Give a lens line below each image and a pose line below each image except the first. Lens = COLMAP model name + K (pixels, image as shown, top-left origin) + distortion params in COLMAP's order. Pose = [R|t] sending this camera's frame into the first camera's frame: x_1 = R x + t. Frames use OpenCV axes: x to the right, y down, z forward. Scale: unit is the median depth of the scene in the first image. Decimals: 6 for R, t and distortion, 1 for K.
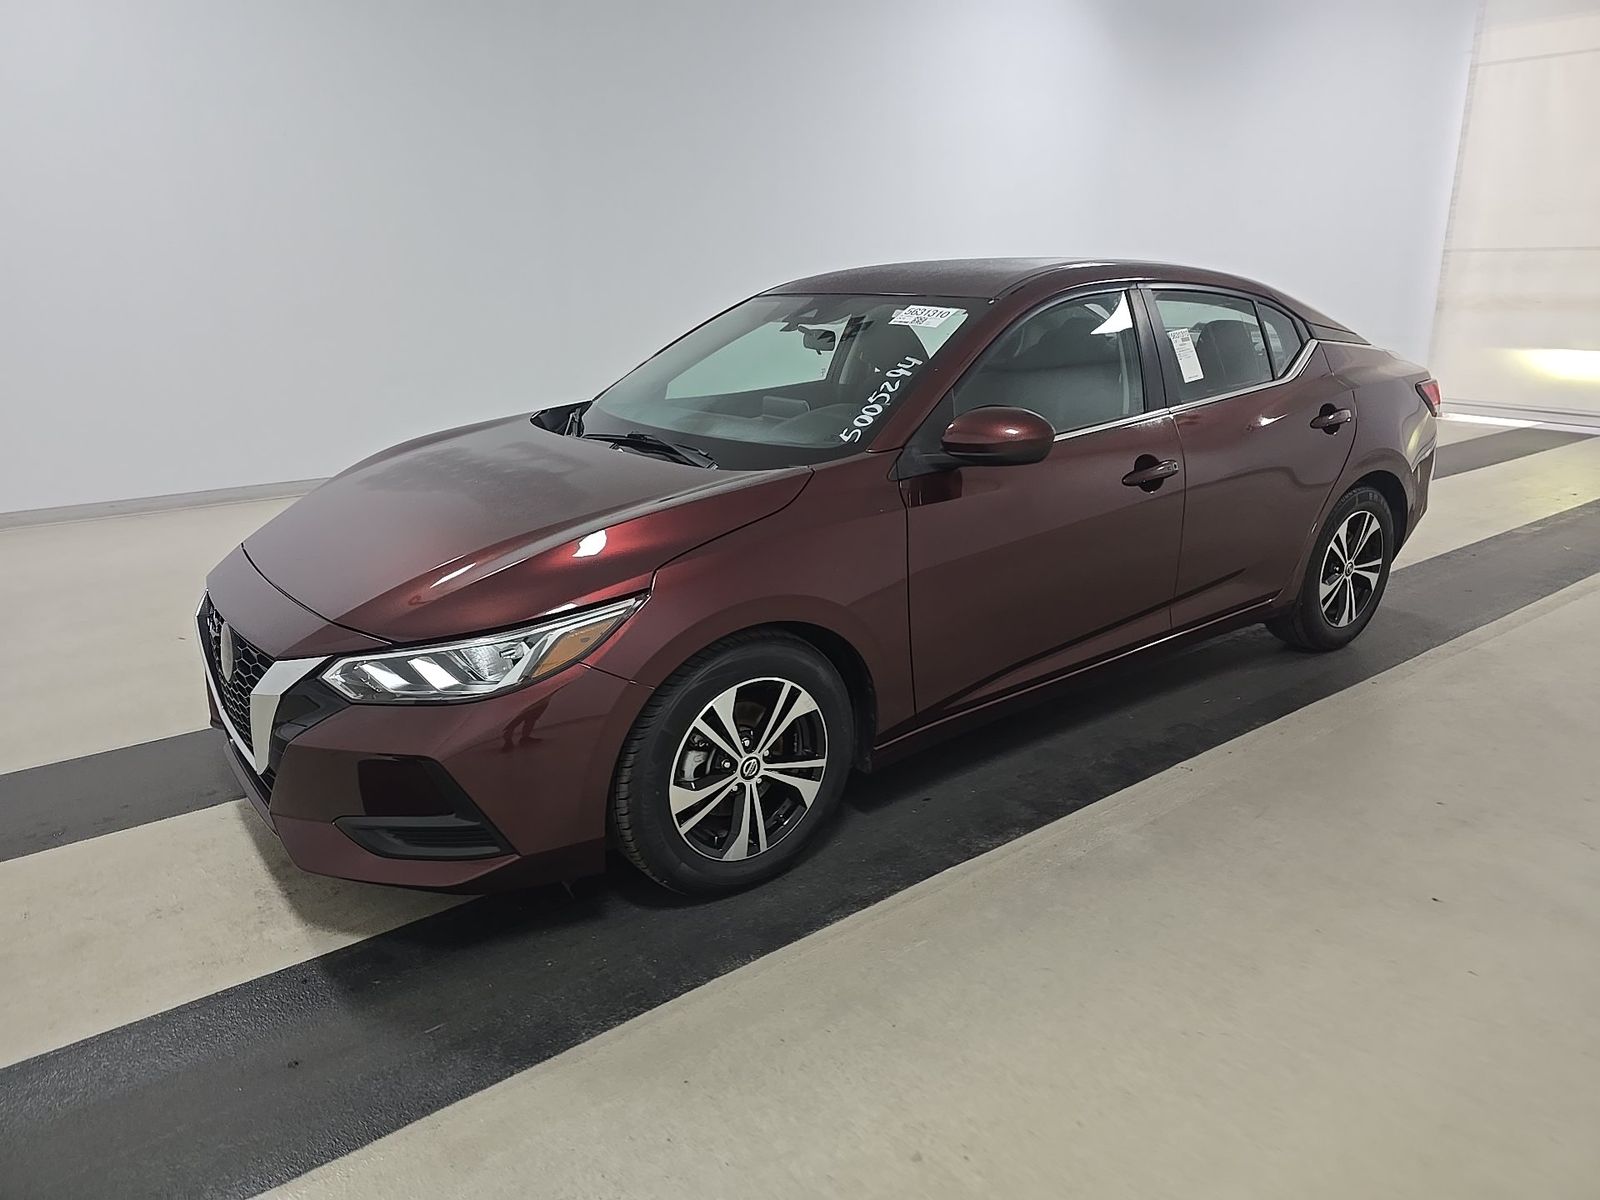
lens RADIAL K [[1079.0, 0, 805.0], [0, 1079.0, 606.6], [0, 0, 1]] dist [0.010717, -0.003564]
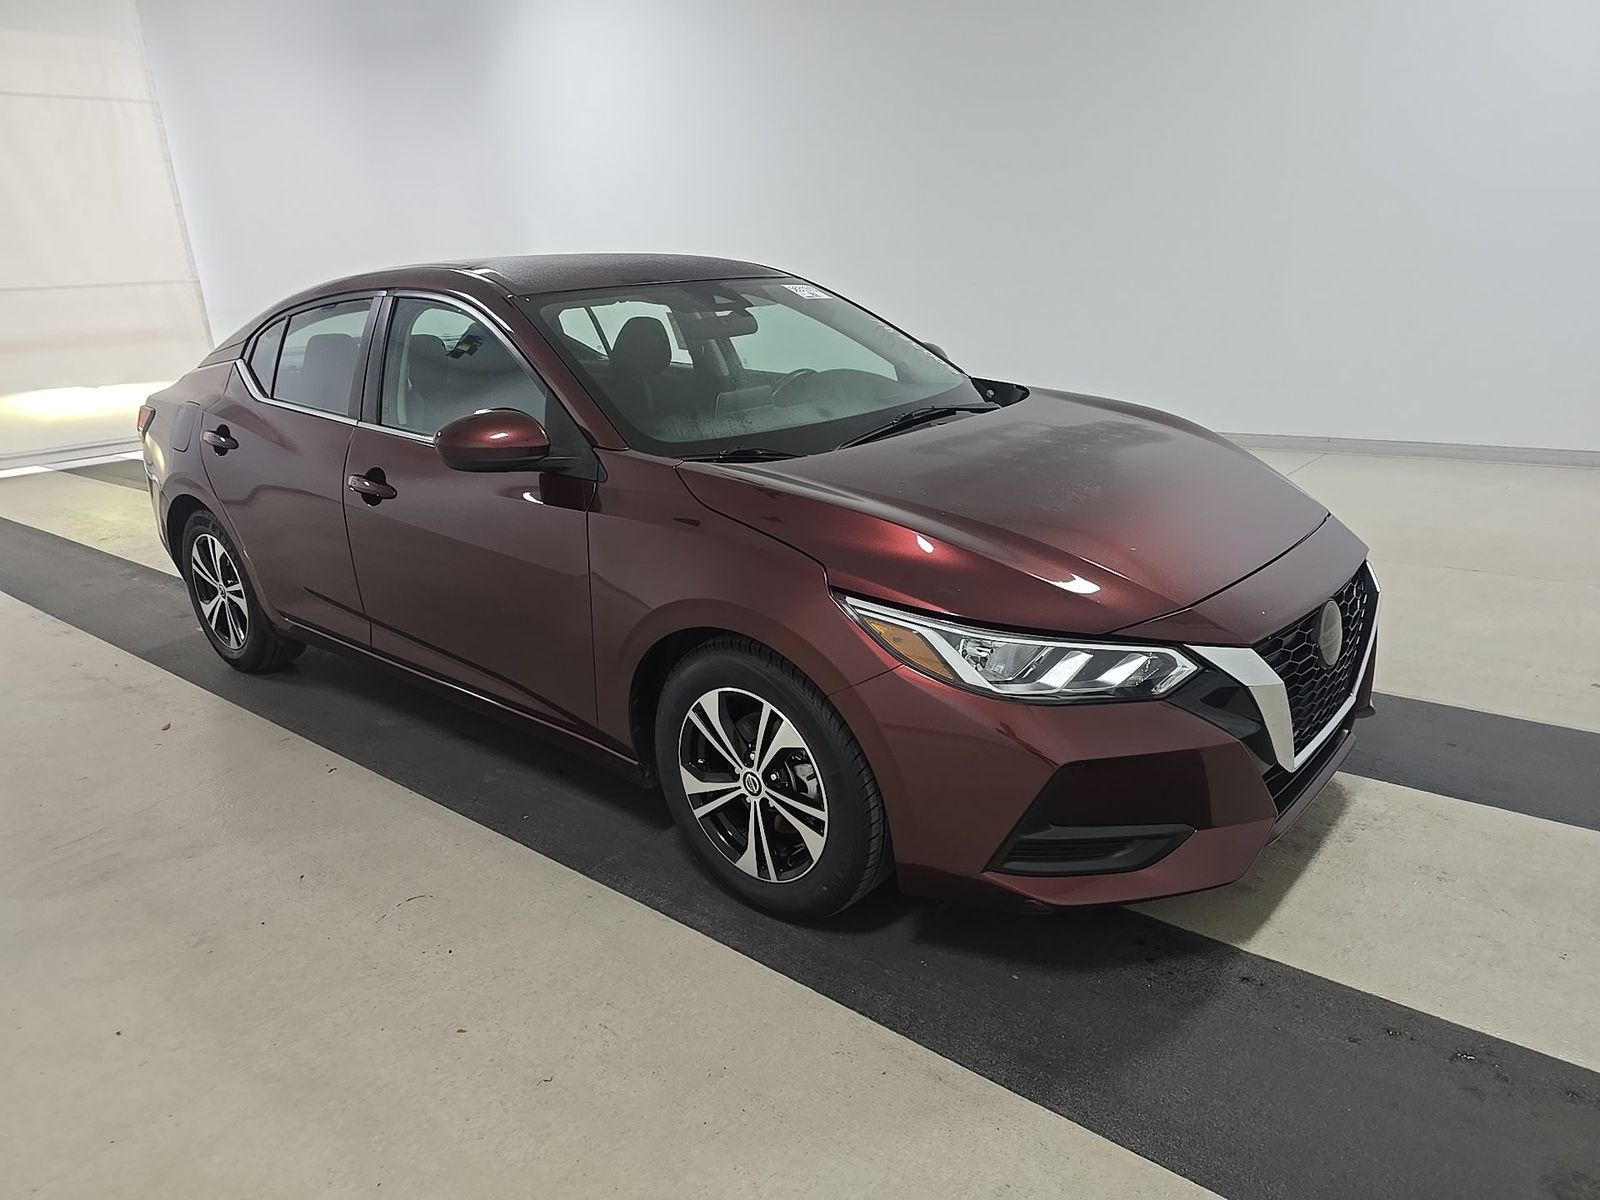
lens RADIAL K [[1079.0, 0, 805.0], [0, 1079.0, 606.6], [0, 0, 1]] dist [0.010717, -0.003564]
pose [[-0.214190, -0.268162, 0.939261, -1.170506], [0.344570, 0.879020, 0.329538, -0.383865], [-0.913999, 0.394225, -0.095876, 1.353488]]
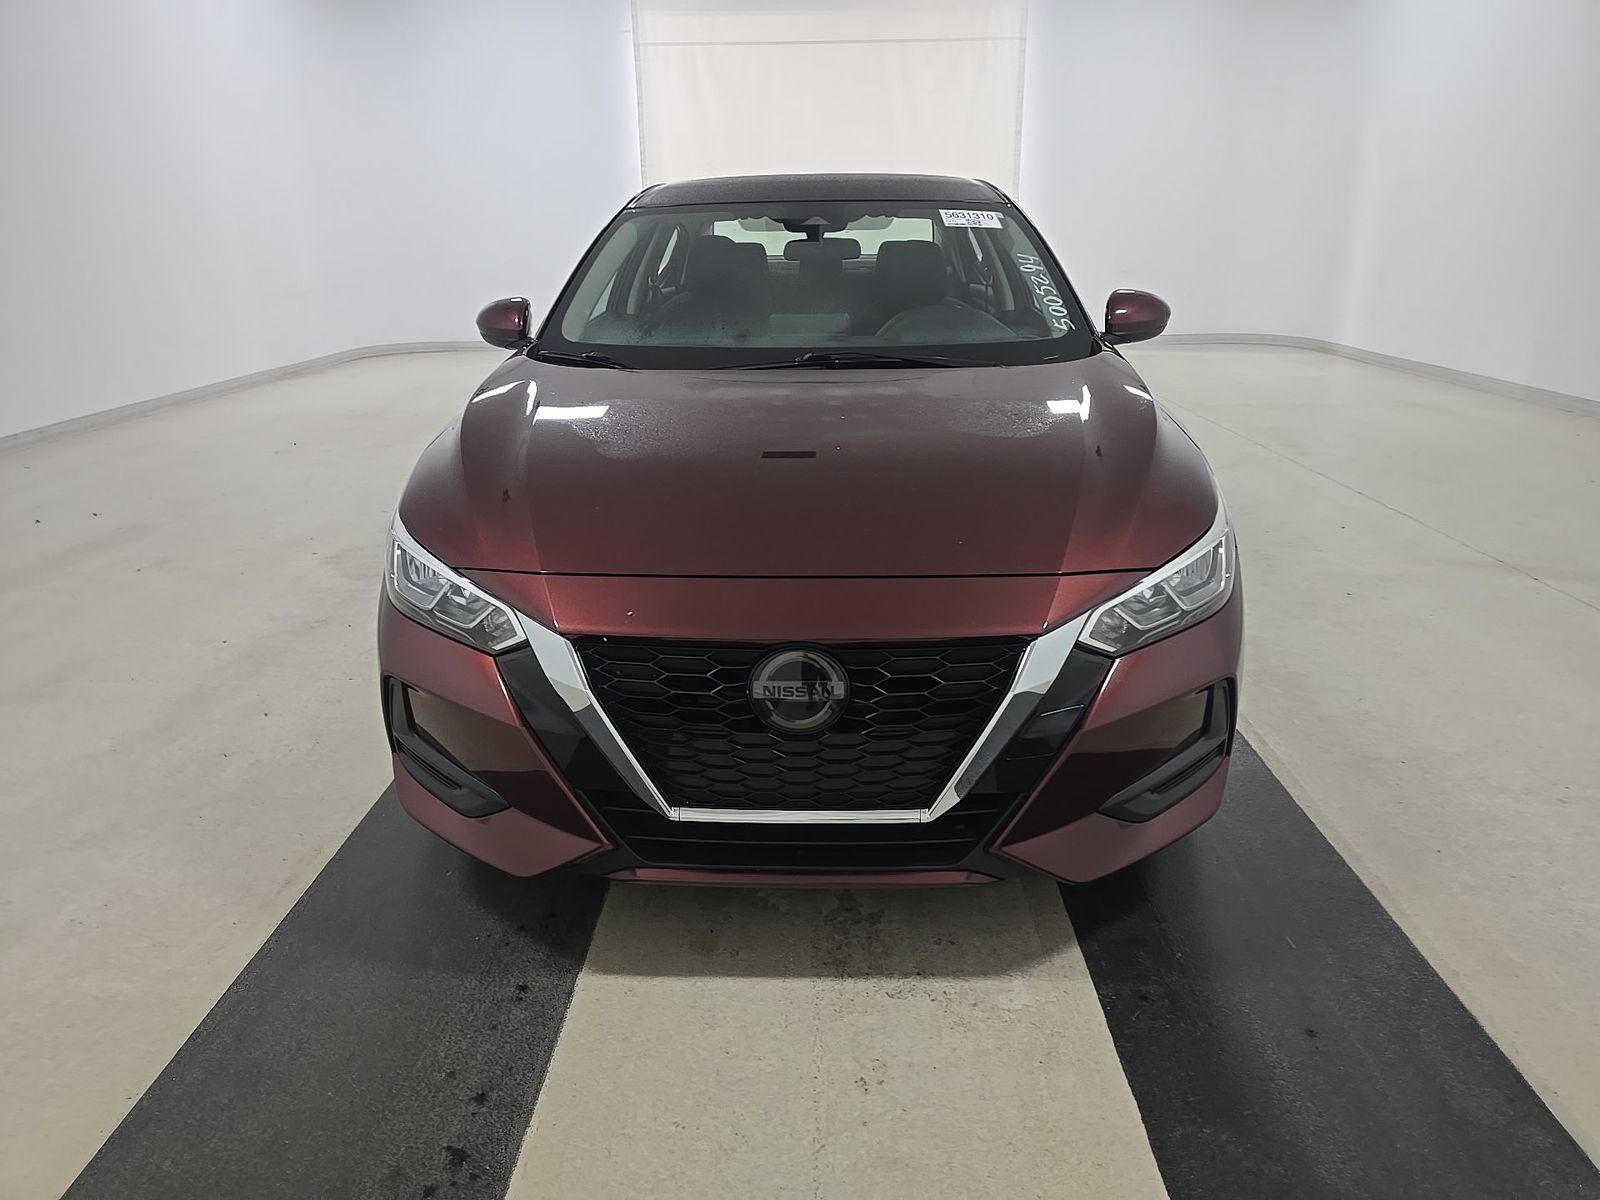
lens RADIAL K [[1079.0, 0, 805.0], [0, 1079.0, 606.6], [0, 0, 1]] dist [0.010717, -0.003564]
pose [[0.617868, -0.245848, 0.746859, -0.940212], [0.225701, 0.965342, 0.131048, -0.085524], [-0.753192, 0.087596, 0.651942, 0.512771]]
